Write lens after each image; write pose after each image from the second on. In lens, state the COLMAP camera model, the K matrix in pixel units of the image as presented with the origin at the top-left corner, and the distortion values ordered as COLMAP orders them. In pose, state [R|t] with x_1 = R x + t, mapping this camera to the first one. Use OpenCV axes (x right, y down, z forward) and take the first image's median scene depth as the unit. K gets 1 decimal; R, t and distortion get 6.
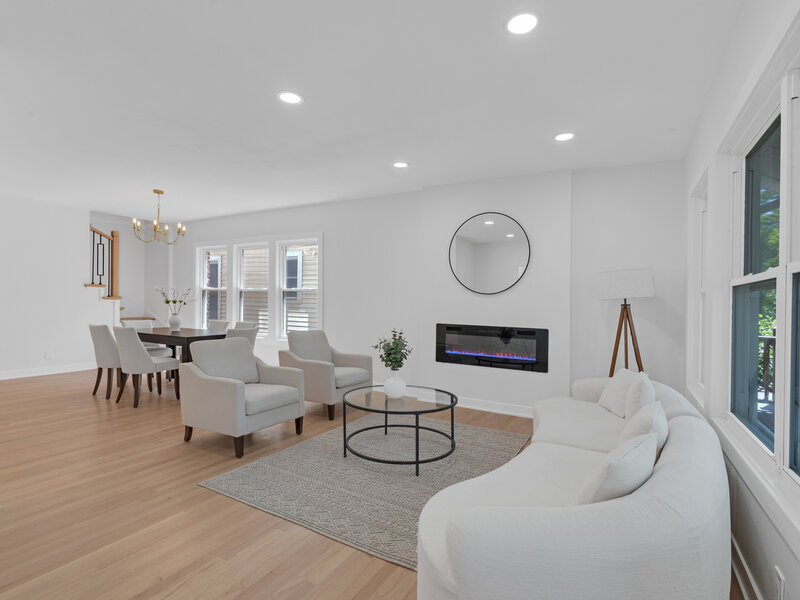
lens RADIAL K [[397.6, 0, 399.0], [0, 397.6, 306.4], [0, 0, 1]] dist [-0.002302, -0.001078]
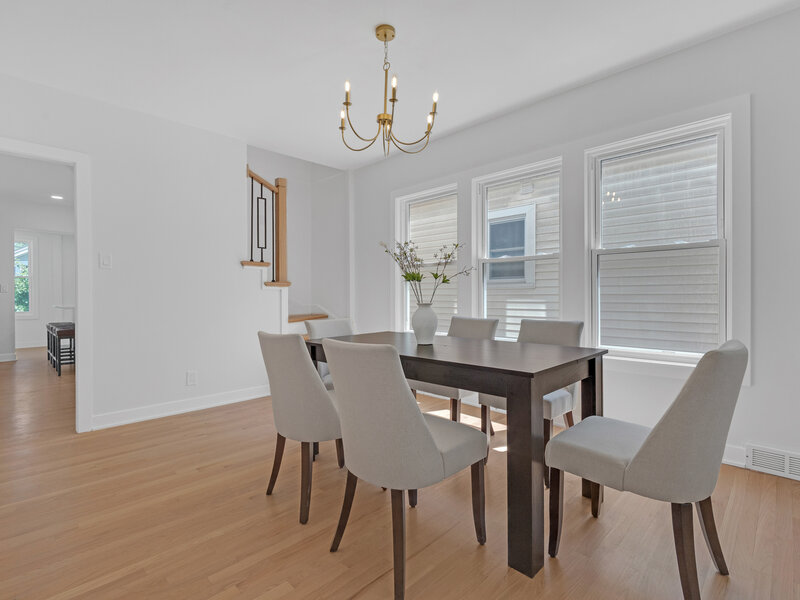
lens RADIAL K [[396.6, 0, 399.3], [0, 396.6, 284.2], [0, 0, 1]] dist [-0.000328, -0.000146]
pose [[0.964539, -0.036122, -0.261457, -0.382373], [0.025017, 0.998643, -0.045679, 0.012402], [0.262752, 0.037519, 0.964134, 0.457423]]
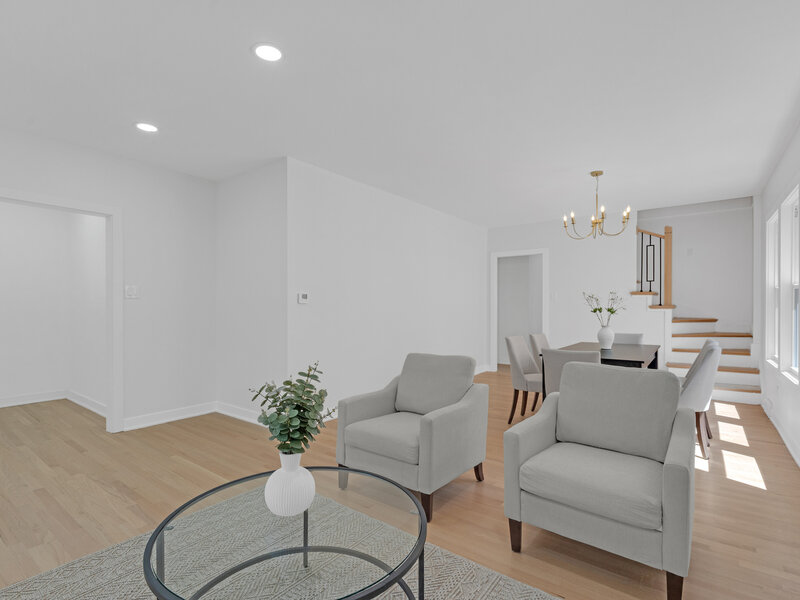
lens RADIAL K [[397.6, 0, 399.0], [0, 397.6, 306.4], [0, 0, 1]] dist [-0.002302, -0.001078]
pose [[-0.134104, -0.010108, -0.990916, 0.190703], [-0.023149, 0.999707, -0.007065, -0.003660], [0.990697, 0.021991, -0.134299, 0.569435]]
